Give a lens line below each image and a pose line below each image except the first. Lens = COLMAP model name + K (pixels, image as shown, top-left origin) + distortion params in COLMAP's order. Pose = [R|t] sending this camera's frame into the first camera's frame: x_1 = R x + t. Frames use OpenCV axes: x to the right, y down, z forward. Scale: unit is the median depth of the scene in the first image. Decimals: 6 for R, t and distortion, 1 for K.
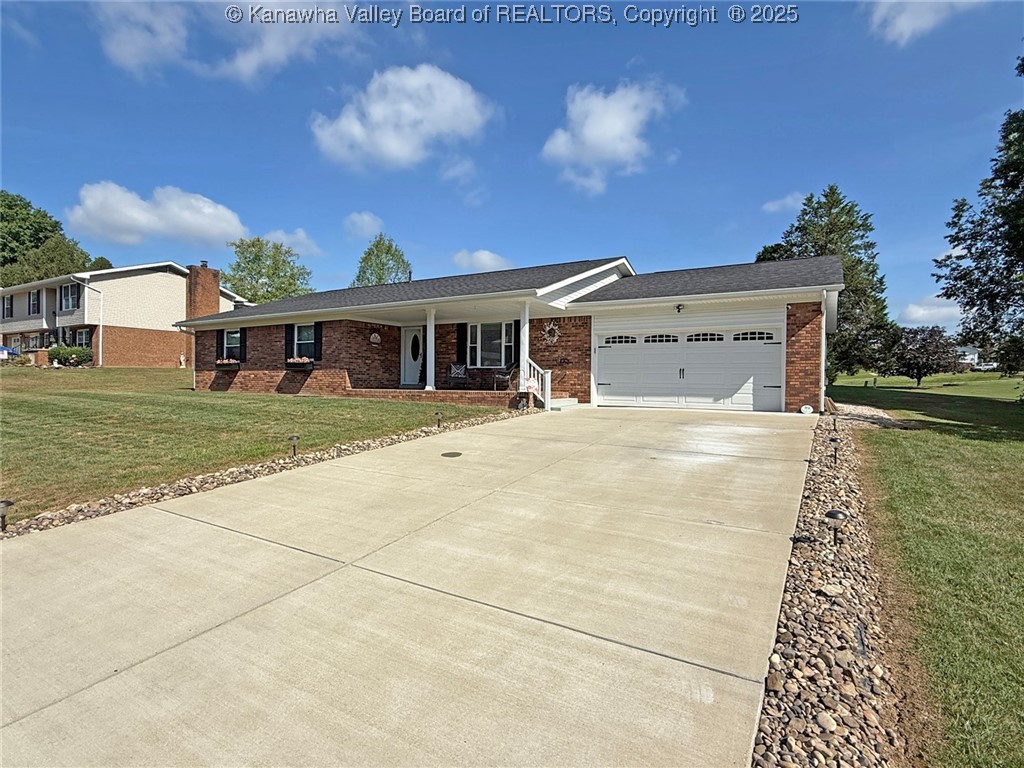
lens RADIAL K [[536.3, 0, 516.9], [0, 536.3, 389.6], [0, 0, 1]] dist [0.006847, 0.002703]
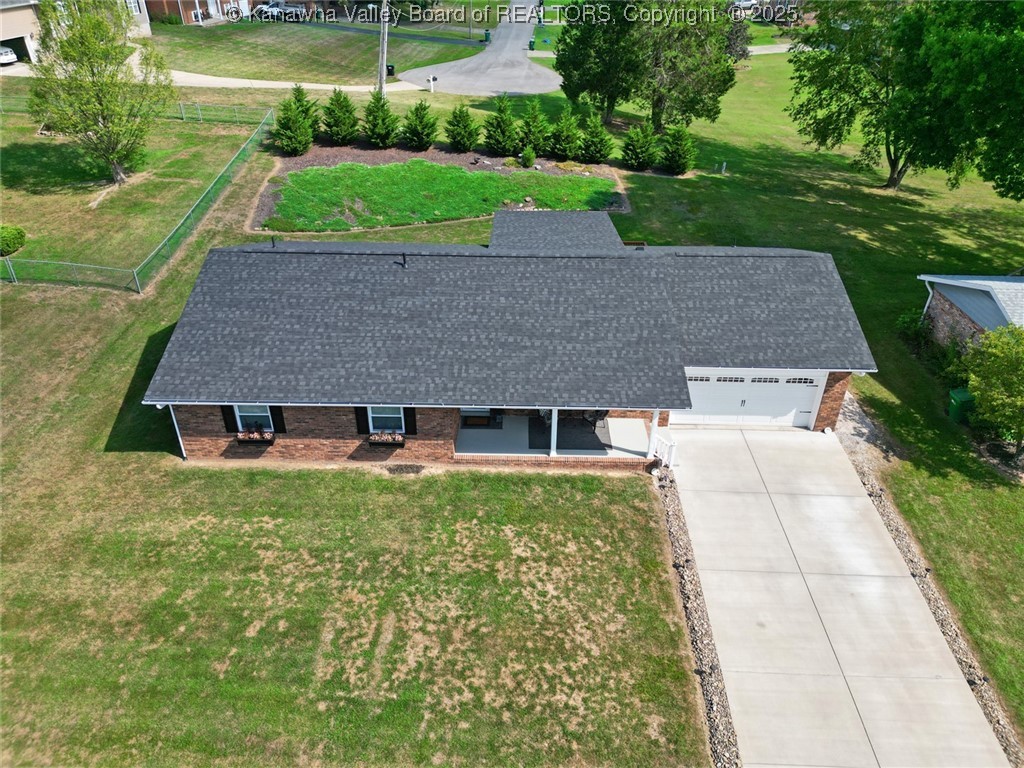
lens RADIAL K [[718.8, 0, 509.1], [0, 718.8, 382.6], [0, 0, 1]] dist [0.050442, -0.031401]
pose [[0.873768, -0.262737, 0.409266, -0.740296], [0.008026, 0.849193, 0.528022, -0.834174], [-0.486276, -0.458084, 0.744106, 0.004303]]
